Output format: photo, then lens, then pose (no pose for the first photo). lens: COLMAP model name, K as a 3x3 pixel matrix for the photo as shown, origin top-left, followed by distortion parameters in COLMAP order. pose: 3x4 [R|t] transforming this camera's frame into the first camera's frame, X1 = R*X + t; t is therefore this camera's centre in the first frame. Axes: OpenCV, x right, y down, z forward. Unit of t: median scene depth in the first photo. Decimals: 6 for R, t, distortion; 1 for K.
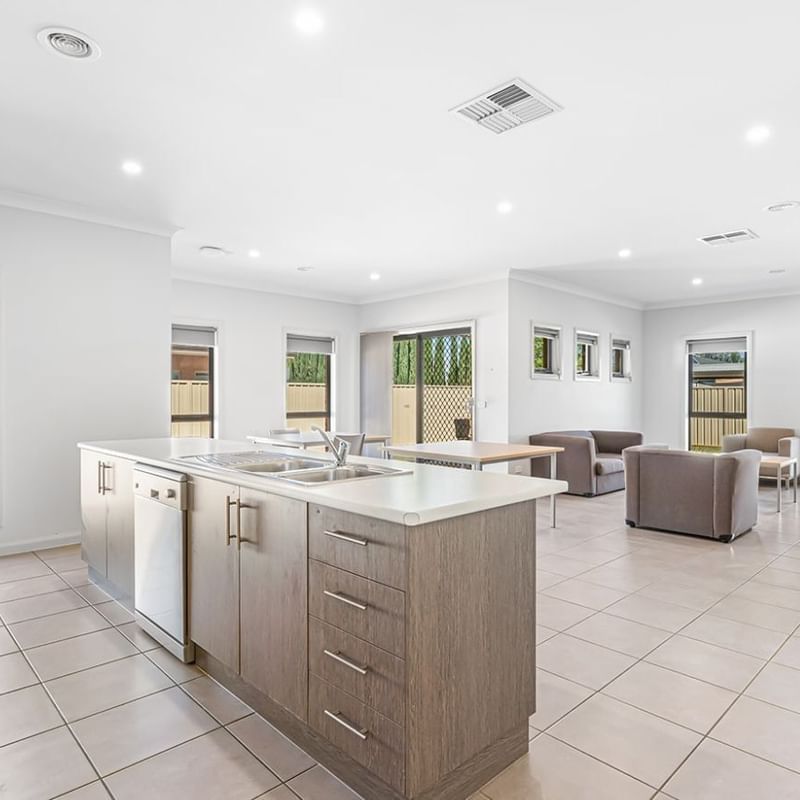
lens RADIAL K [[566.6, 0, 400.0], [0, 566.6, 400.0], [0, 0, 1]] dist [0.009533, 0.002472]
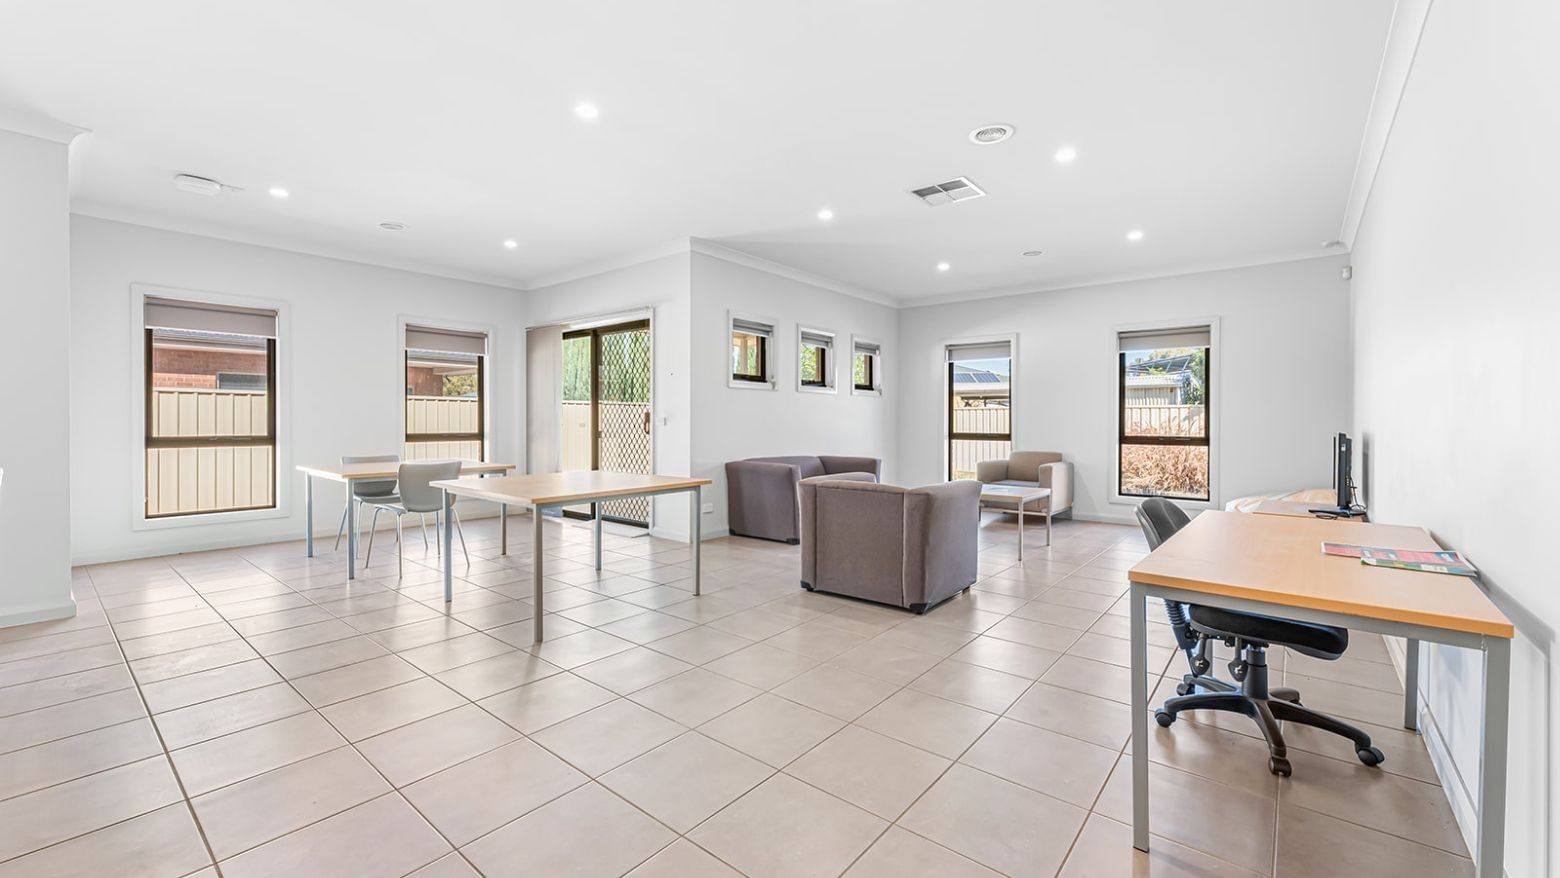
lens RADIAL K [[618.2, 0, 781.8], [0, 618.2, 431.0], [0, 0, 1]] dist [-0.000298, 0.000106]
pose [[0.993915, 0.000323, 0.110146, 0.193612], [-0.001348, 0.999956, 0.009230, 0.011491], [-0.110138, -0.009323, 0.993873, 0.159824]]
